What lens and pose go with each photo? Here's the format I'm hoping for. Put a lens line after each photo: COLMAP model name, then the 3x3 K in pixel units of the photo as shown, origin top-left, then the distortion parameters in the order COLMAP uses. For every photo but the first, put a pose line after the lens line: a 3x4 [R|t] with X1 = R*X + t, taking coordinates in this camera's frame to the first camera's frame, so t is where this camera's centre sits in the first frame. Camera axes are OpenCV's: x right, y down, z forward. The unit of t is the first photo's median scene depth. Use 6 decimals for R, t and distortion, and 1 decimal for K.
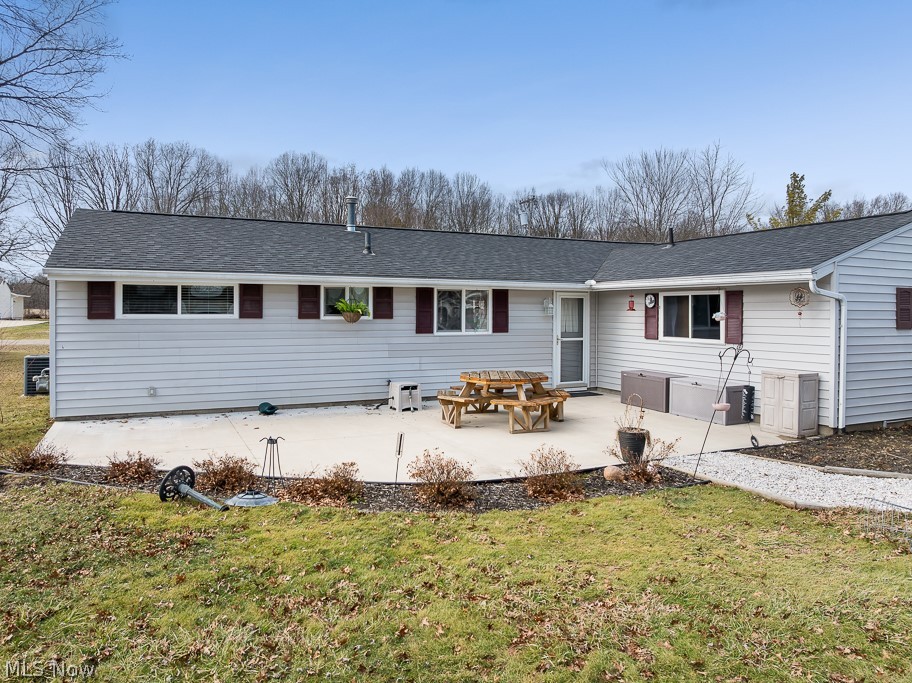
lens RADIAL K [[648.2, 0, 462.7], [0, 648.2, 325.7], [0, 0, 1]] dist [-0.034474, -0.002204]
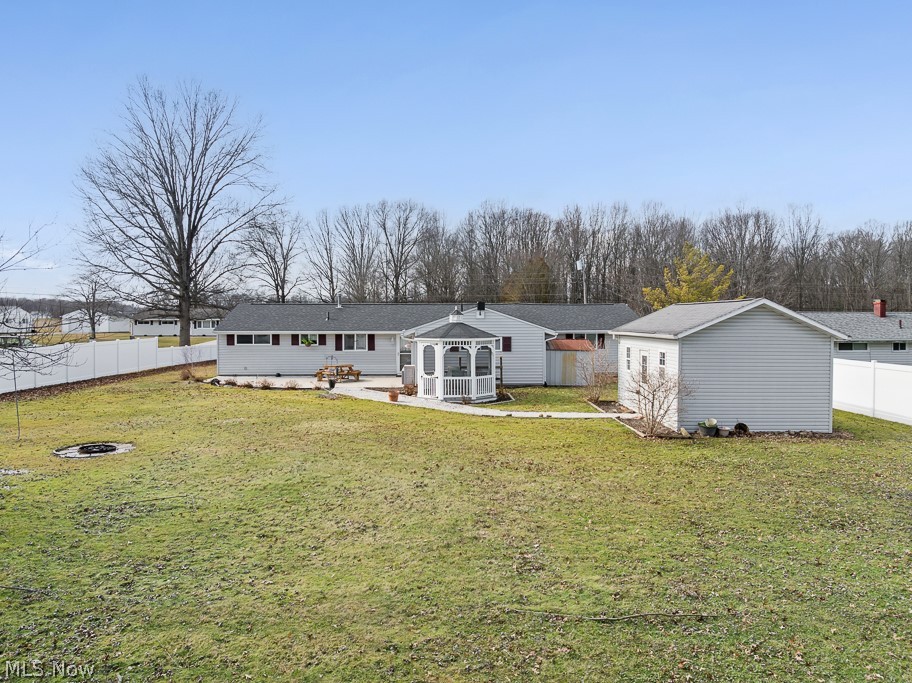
lens RADIAL K [[648.2, 0, 462.7], [0, 648.2, 325.7], [0, 0, 1]] dist [-0.034474, -0.002204]
pose [[0.924775, -0.003182, -0.380500, 1.531752], [-0.003143, 0.999867, -0.016001, -0.053544], [0.380500, 0.015993, 0.924642, -1.367996]]
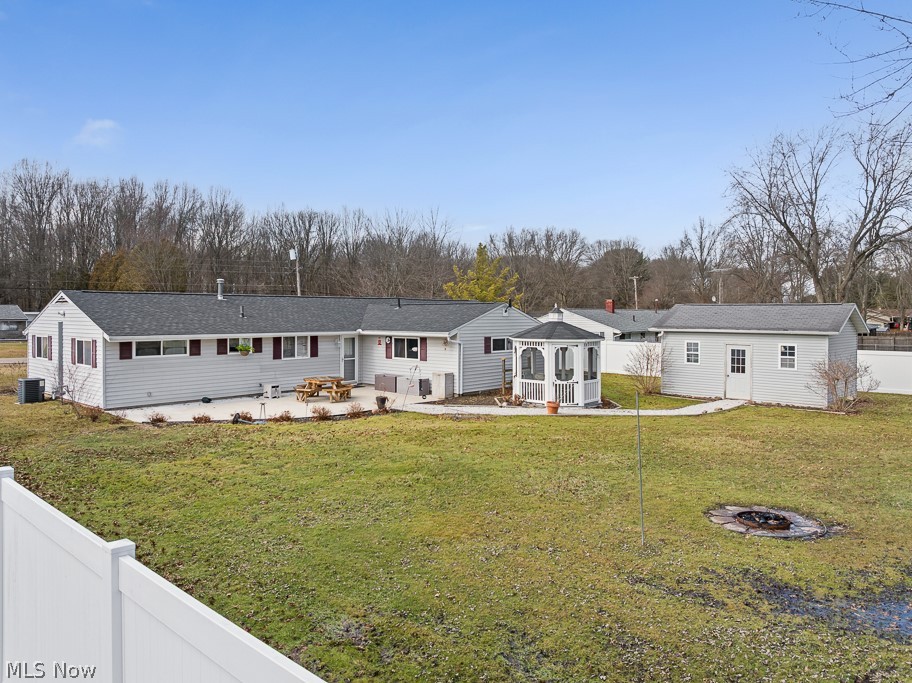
lens RADIAL K [[648.2, 0, 462.7], [0, 648.2, 325.7], [0, 0, 1]] dist [-0.034474, -0.002204]
pose [[0.924616, -0.012931, 0.380682, -0.303942], [0.013290, 0.999910, 0.001684, -0.092087], [-0.380669, 0.003503, 0.924705, -1.103731]]
